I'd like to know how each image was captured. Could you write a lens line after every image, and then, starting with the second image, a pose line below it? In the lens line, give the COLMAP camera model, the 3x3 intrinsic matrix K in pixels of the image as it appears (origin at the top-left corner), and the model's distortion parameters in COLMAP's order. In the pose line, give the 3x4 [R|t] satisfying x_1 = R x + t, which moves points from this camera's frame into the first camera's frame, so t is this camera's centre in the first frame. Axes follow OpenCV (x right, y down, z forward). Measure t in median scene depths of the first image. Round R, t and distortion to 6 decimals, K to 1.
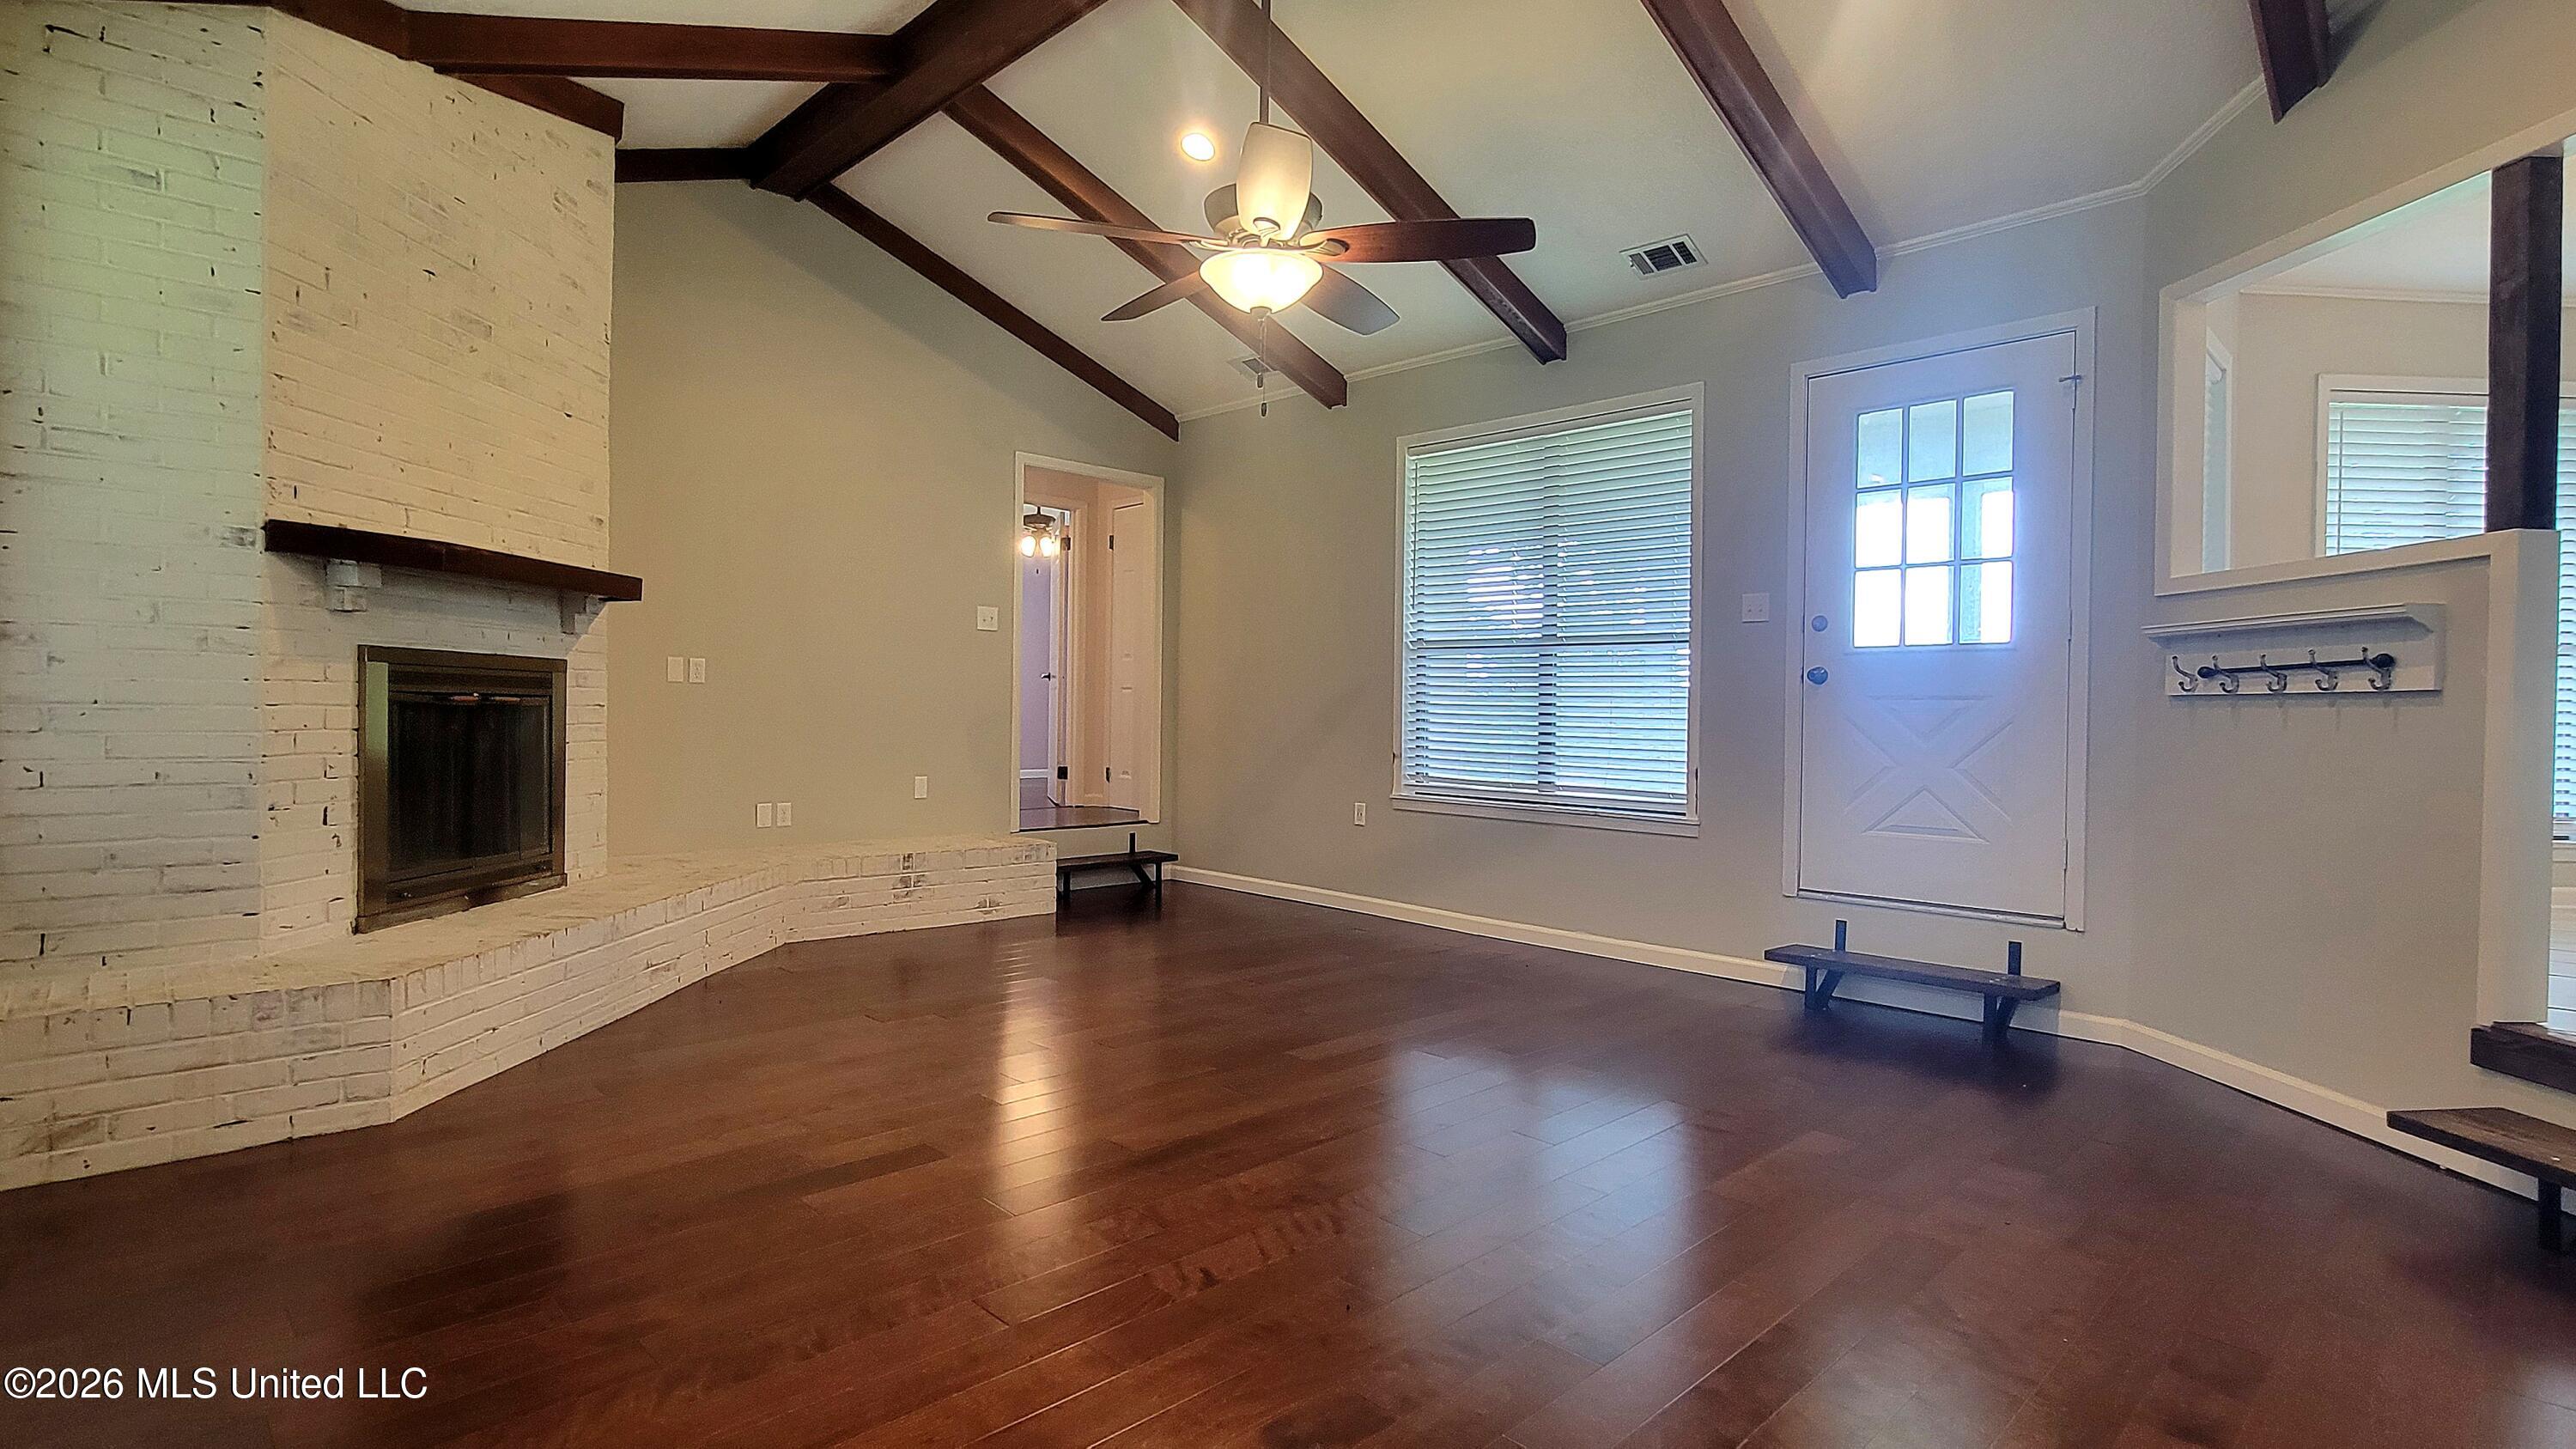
lens RADIAL K [[1244.9, 0, 1287.5], [0, 1244.9, 720.2], [0, 0, 1]] dist [-0.003375, -0.000574]
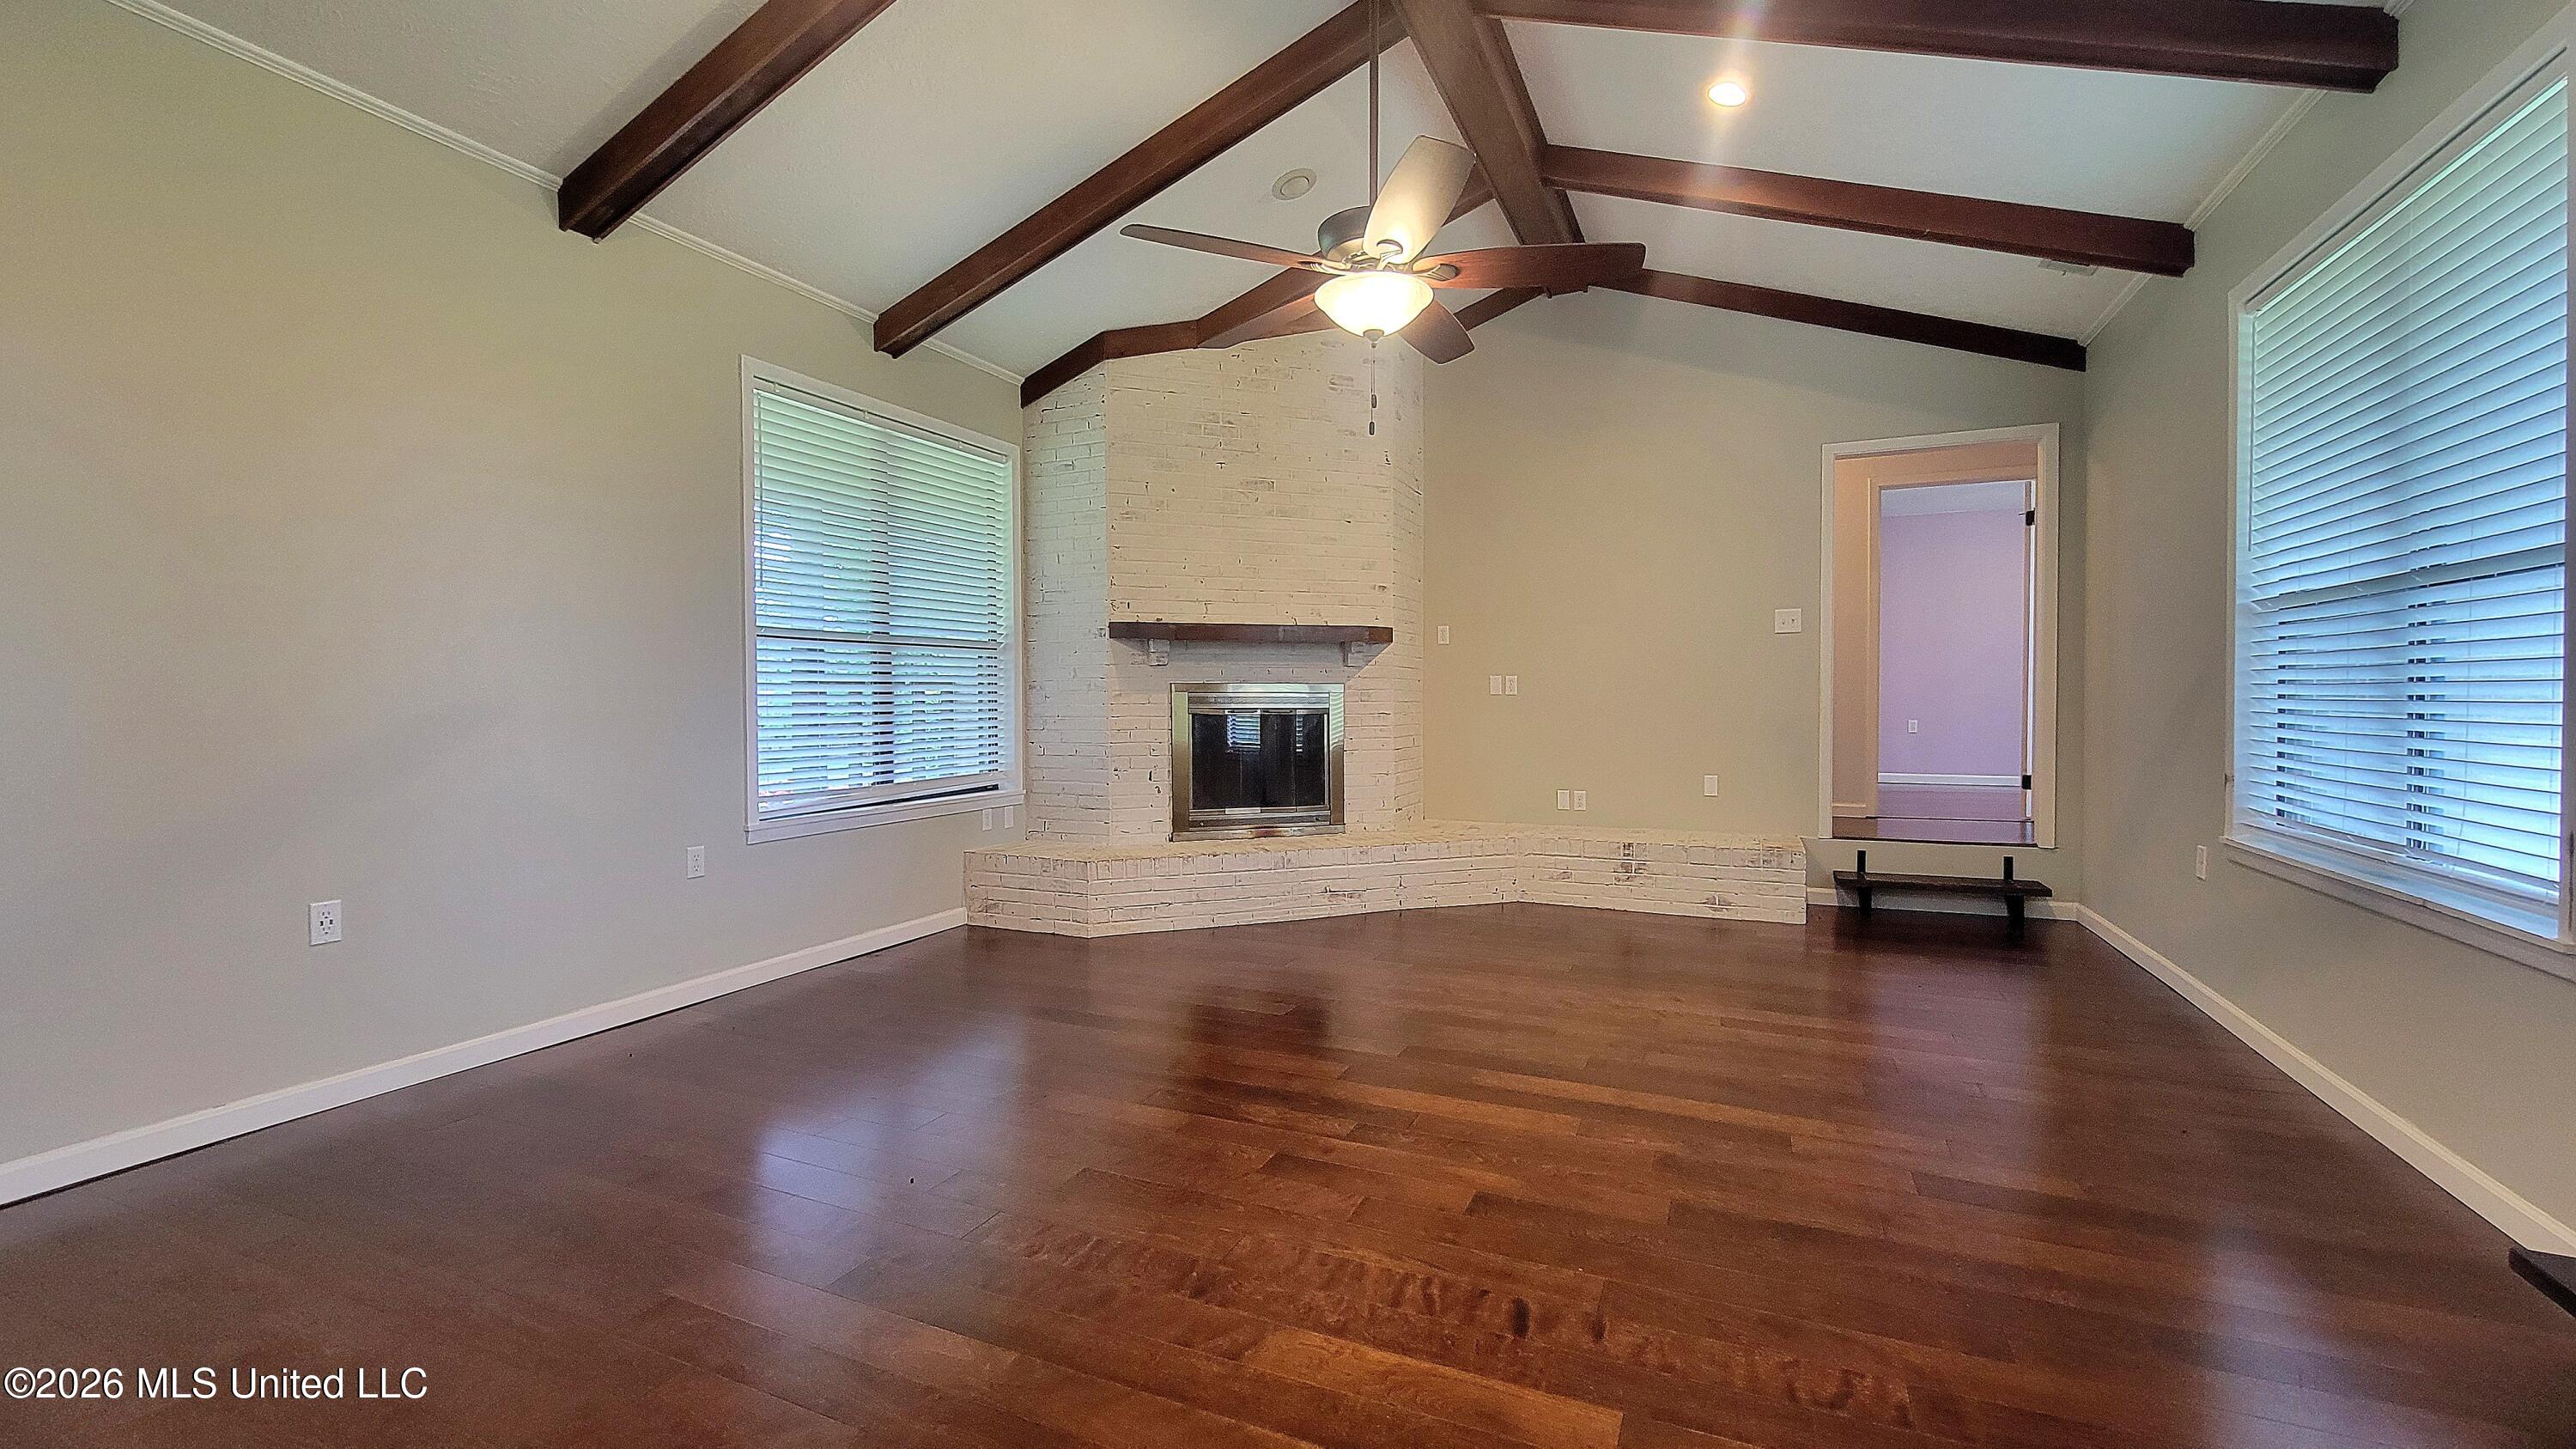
lens RADIAL K [[1068.7, 0, 1288.0], [0, 1068.7, 725.4], [0, 0, 1]] dist [0.001593, -0.000114]
pose [[0.362428, 0.003398, -0.932006, 0.625798], [0.002801, 0.999985, 0.004735, -0.004795], [0.932008, -0.004327, 0.362413, 0.479245]]
